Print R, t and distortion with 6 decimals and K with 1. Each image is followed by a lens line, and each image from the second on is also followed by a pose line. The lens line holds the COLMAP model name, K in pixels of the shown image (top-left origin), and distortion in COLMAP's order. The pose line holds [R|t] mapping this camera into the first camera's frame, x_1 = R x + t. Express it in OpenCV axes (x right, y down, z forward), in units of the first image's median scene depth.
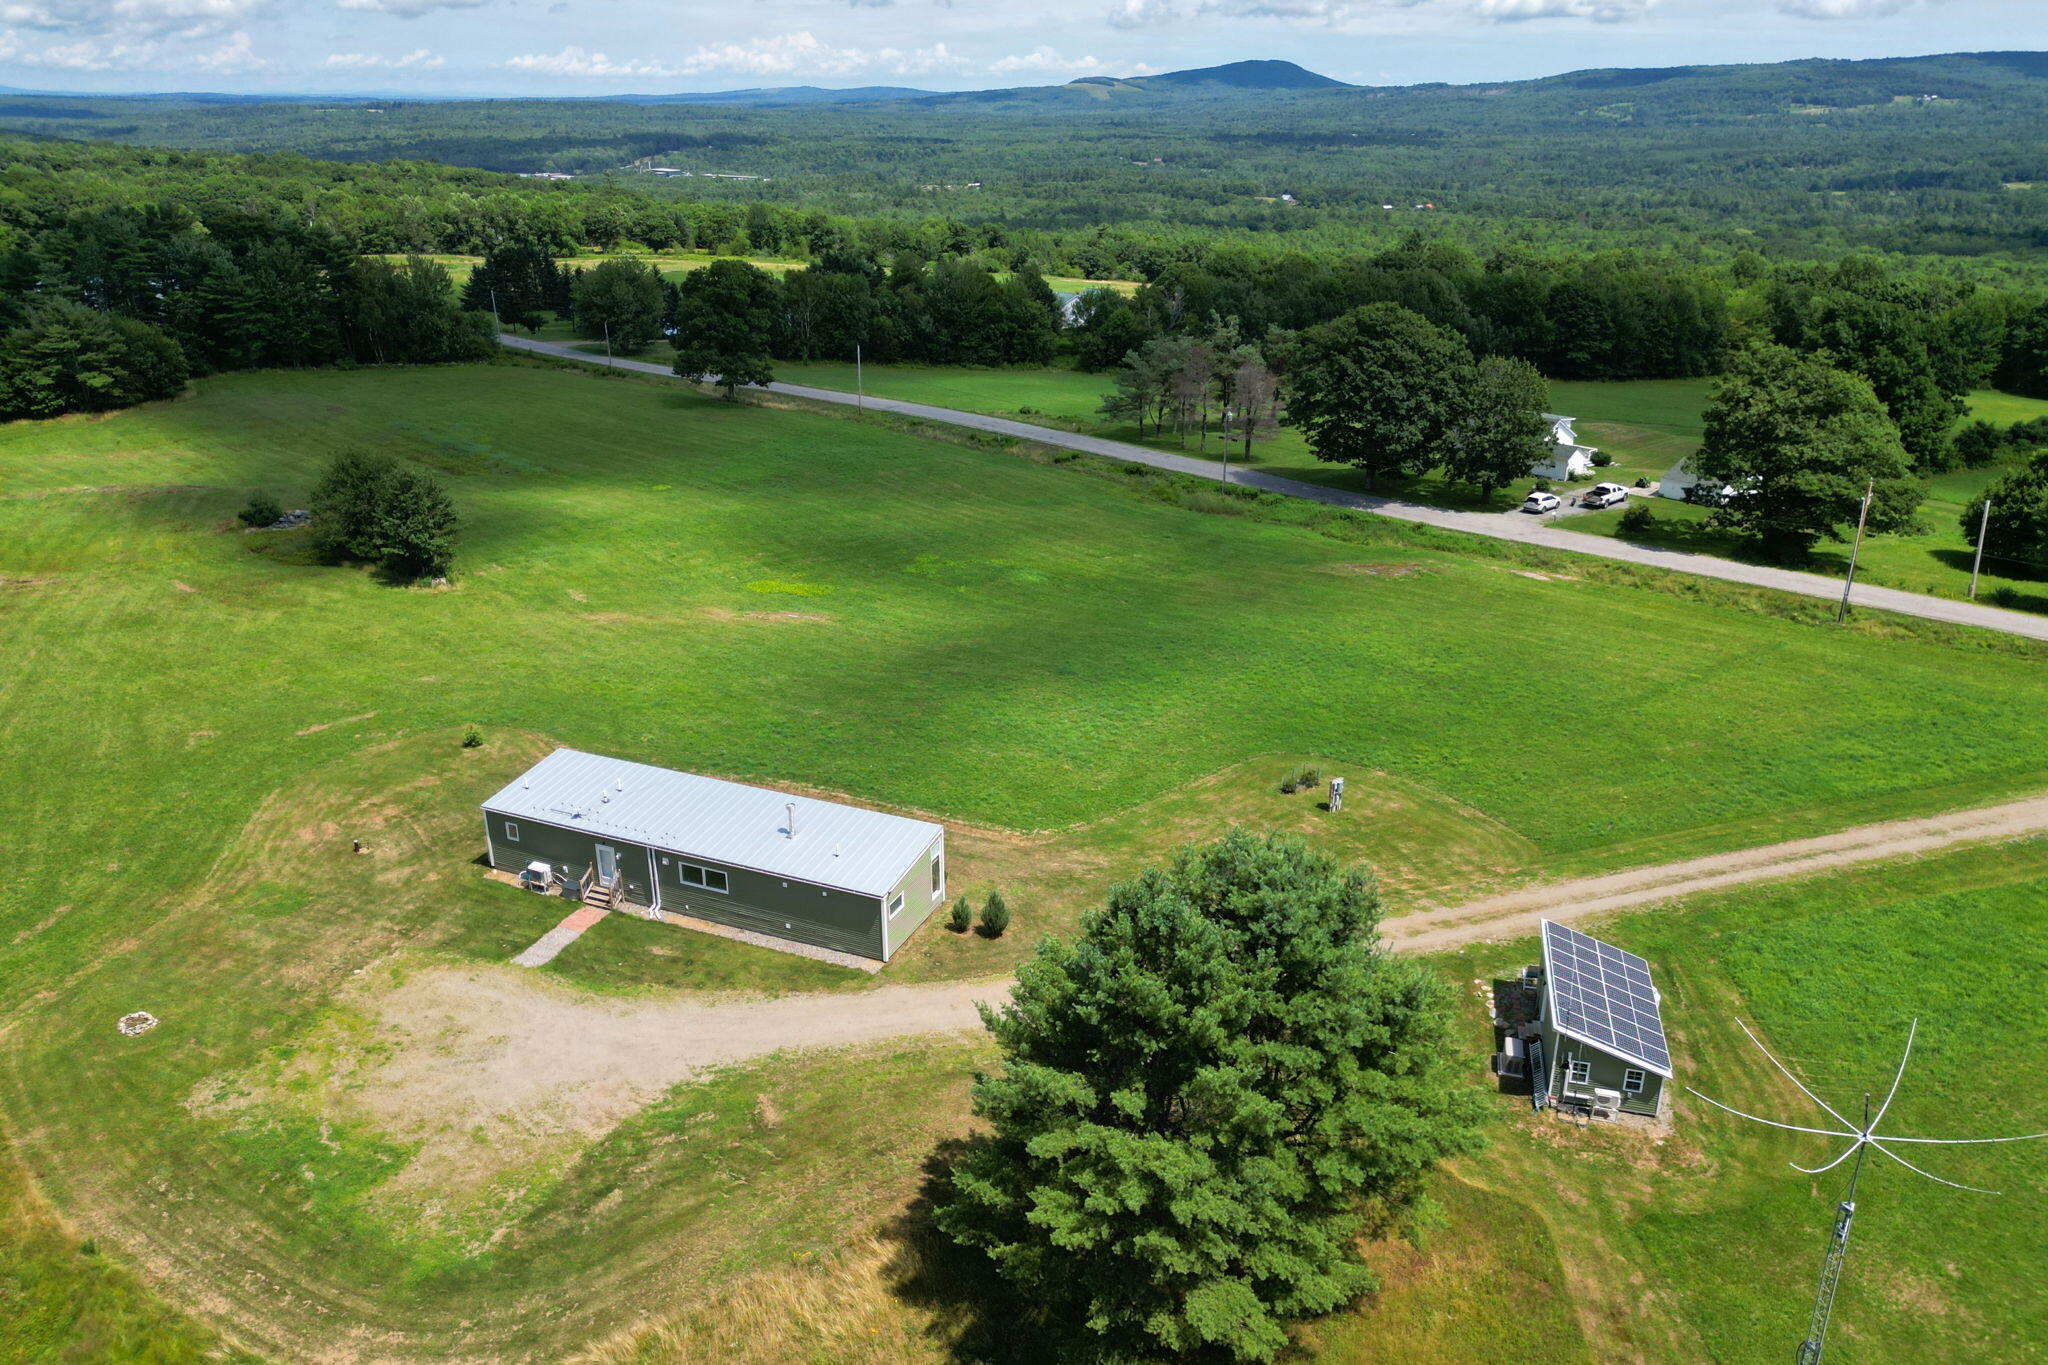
lens RADIAL K [[1463.1, 0, 1024.0], [0, 1463.1, 682.5], [0, 0, 1]] dist [0.062253, -0.061682]
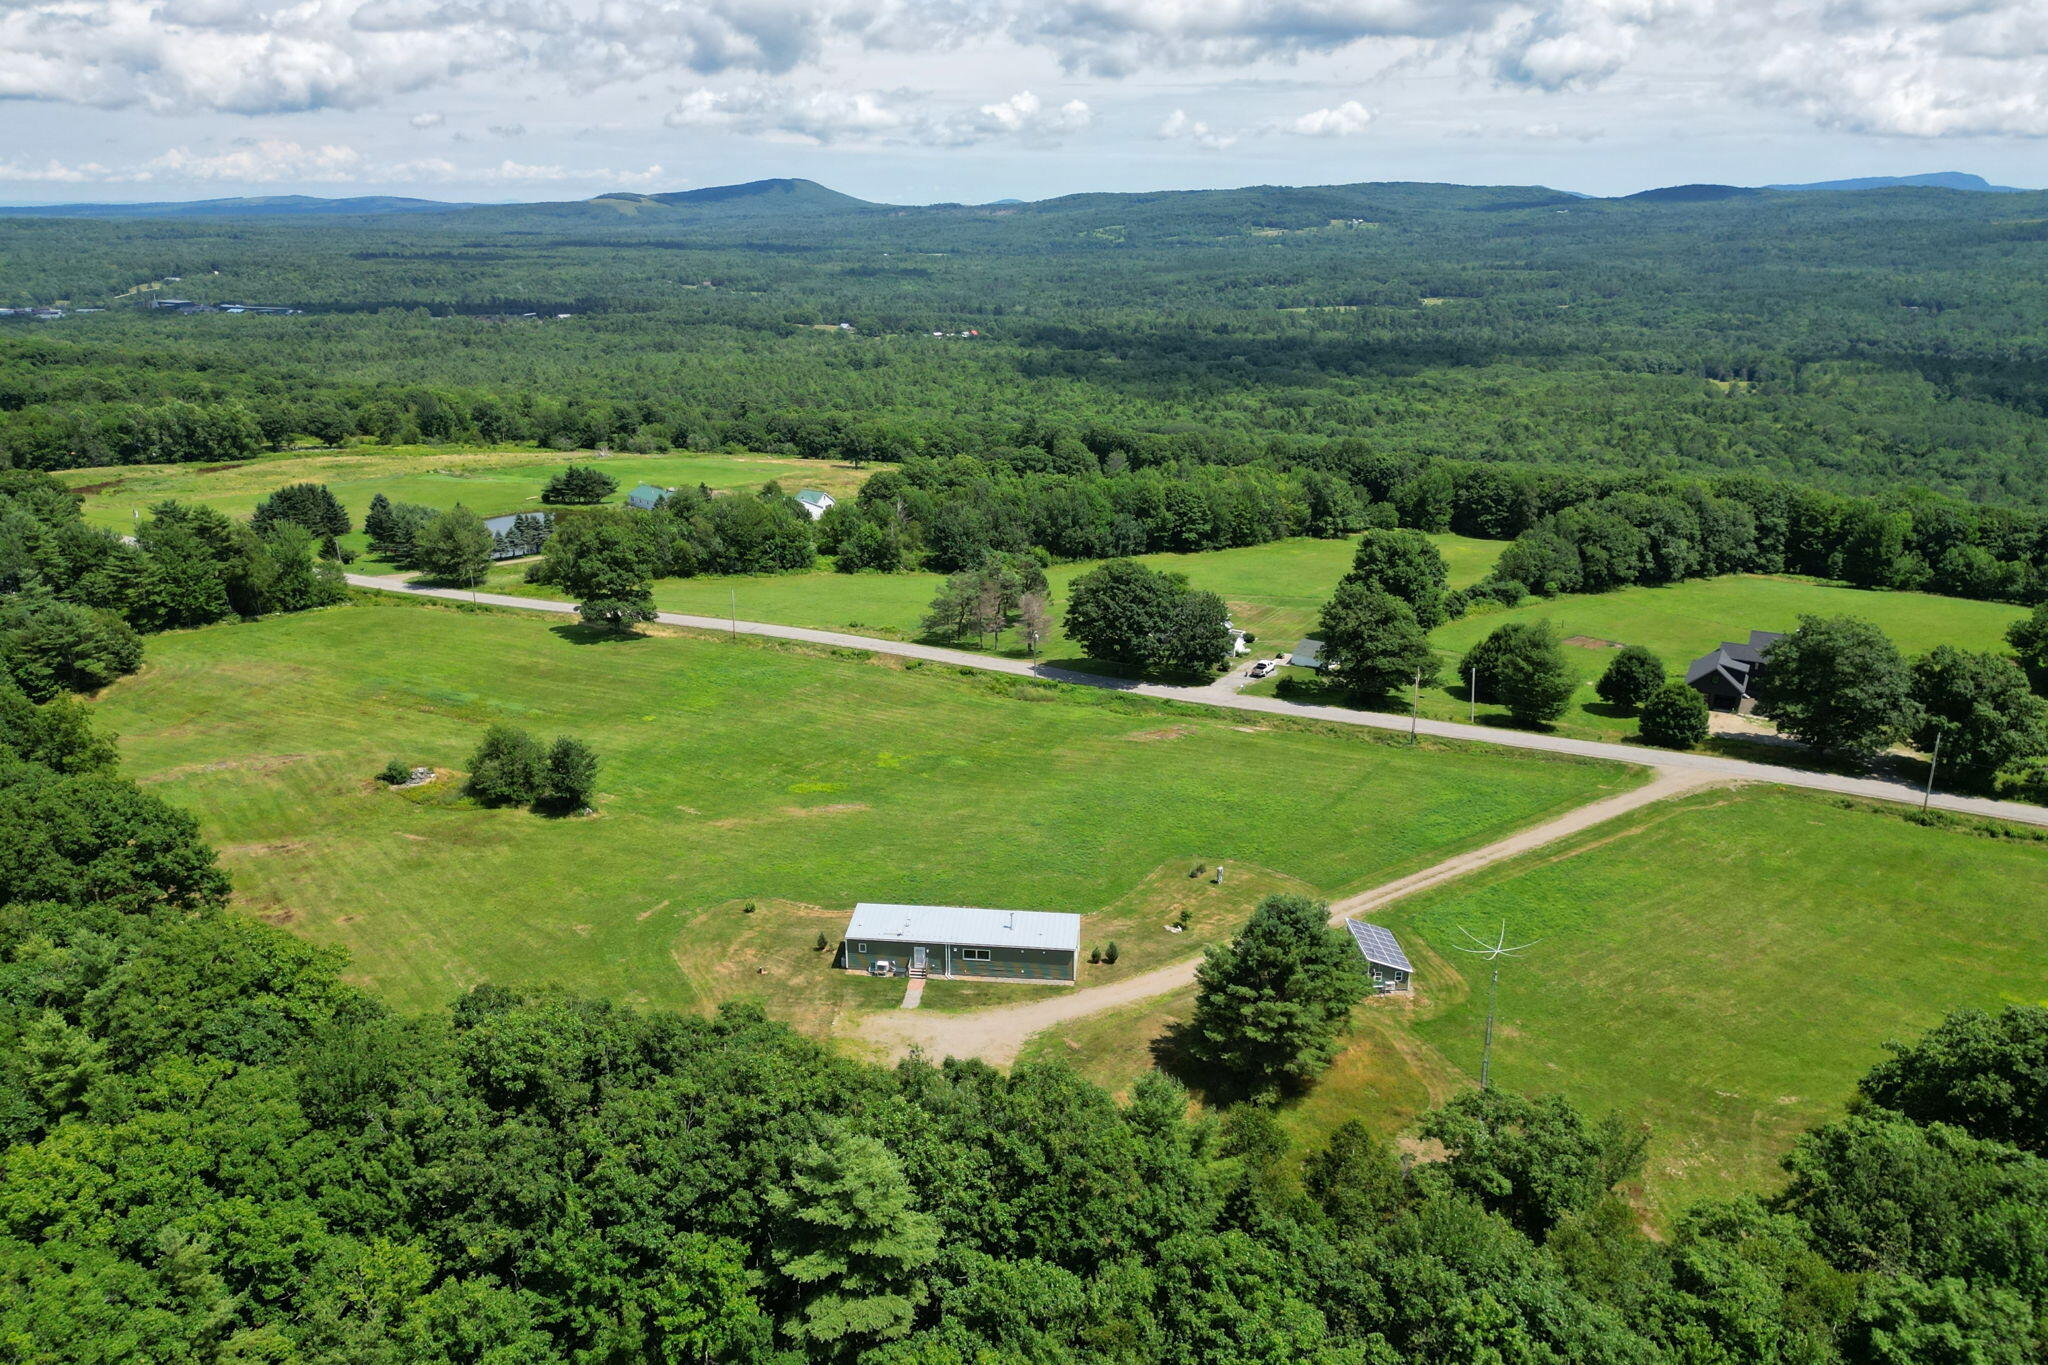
lens RADIAL K [[1450.6, 0, 1024.0], [0, 1450.6, 682.5], [0, 0, 1]] dist [0.101015, -0.118359]
pose [[0.954094, -0.091113, 0.285312, -0.354299], [0.109330, 0.992819, -0.048549, -0.071080], [-0.278840, 0.077513, 0.957204, -0.509962]]
